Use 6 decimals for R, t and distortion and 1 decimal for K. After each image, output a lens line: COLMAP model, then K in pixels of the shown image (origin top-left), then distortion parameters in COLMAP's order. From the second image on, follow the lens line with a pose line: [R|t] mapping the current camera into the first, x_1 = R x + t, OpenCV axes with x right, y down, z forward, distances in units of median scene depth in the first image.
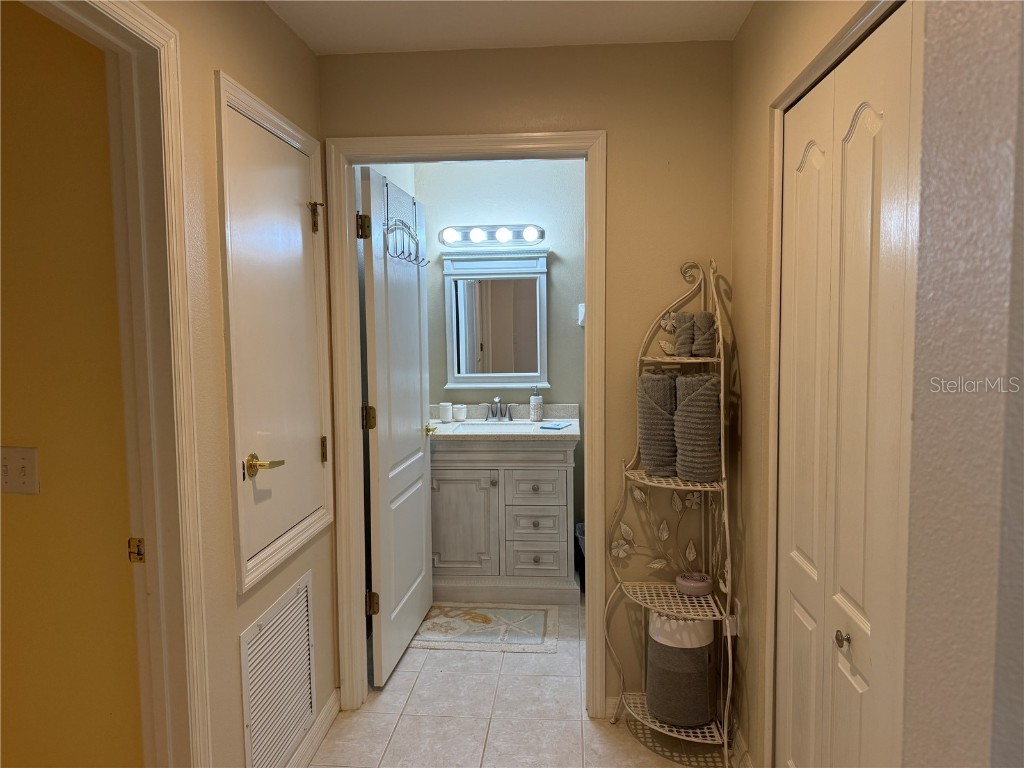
lens RADIAL K [[710.0, 0, 511.1], [0, 710.0, 382.5], [0, 0, 1]] dist [0.100628, -0.157947]
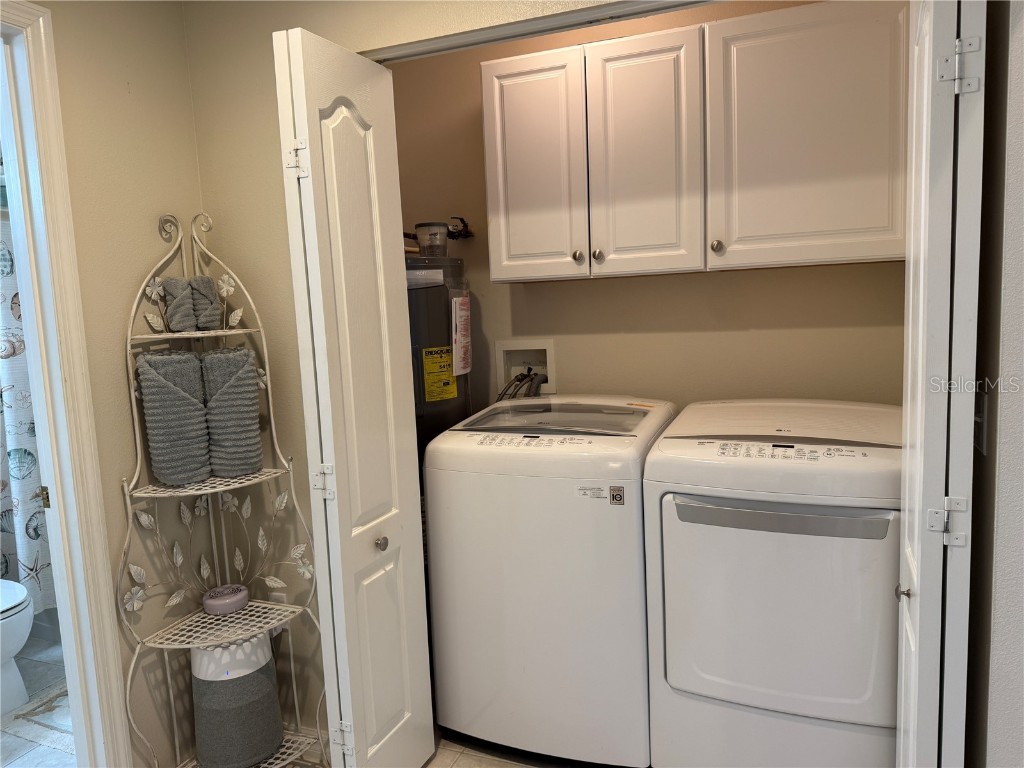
lens RADIAL K [[713.0, 0, 512.0], [0, 713.0, 384.0], [0, 0, 1]] dist [0.032859, -0.073946]
pose [[0.306816, -0.118451, 0.944369, -0.401590], [0.115768, 0.989503, 0.086500, -0.004940], [-0.944702, 0.082789, 0.317308, 0.386733]]
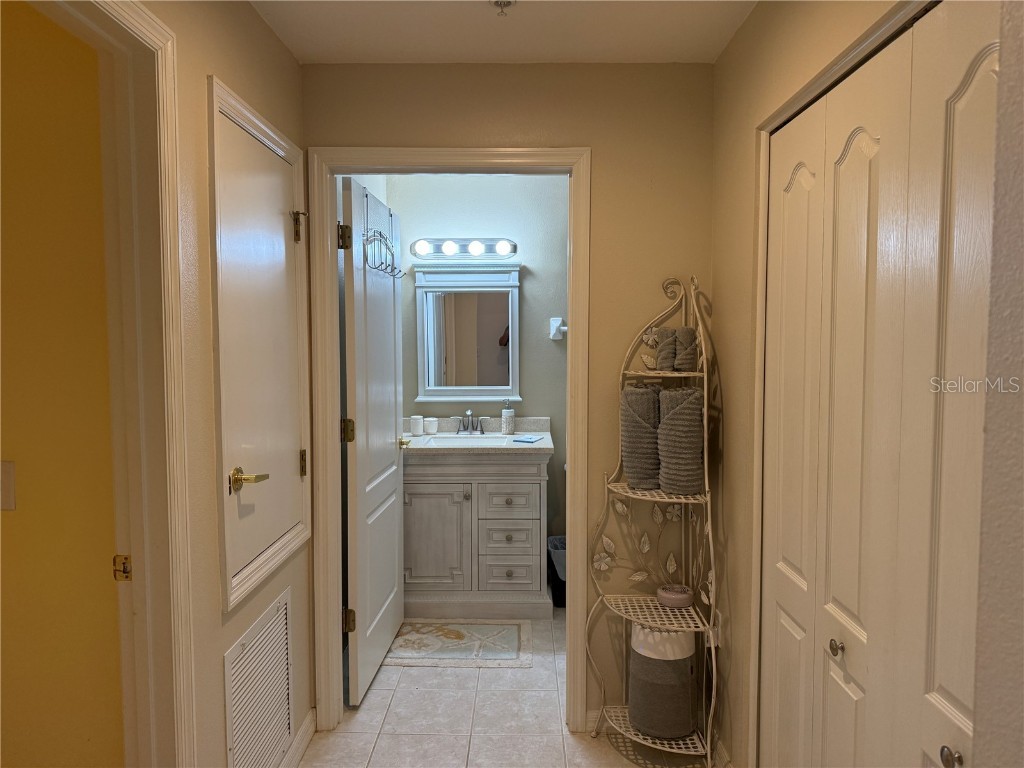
lens RADIAL K [[711.1, 0, 512.0], [0, 711.1, 384.0], [0, 0, 1]] dist [0.078649, -0.111612]
pose [[0.997879, 0.006027, 0.064811, -0.040771], [-0.004927, 0.999841, -0.017118, 0.000787], [-0.064904, 0.016762, 0.997751, 0.002255]]
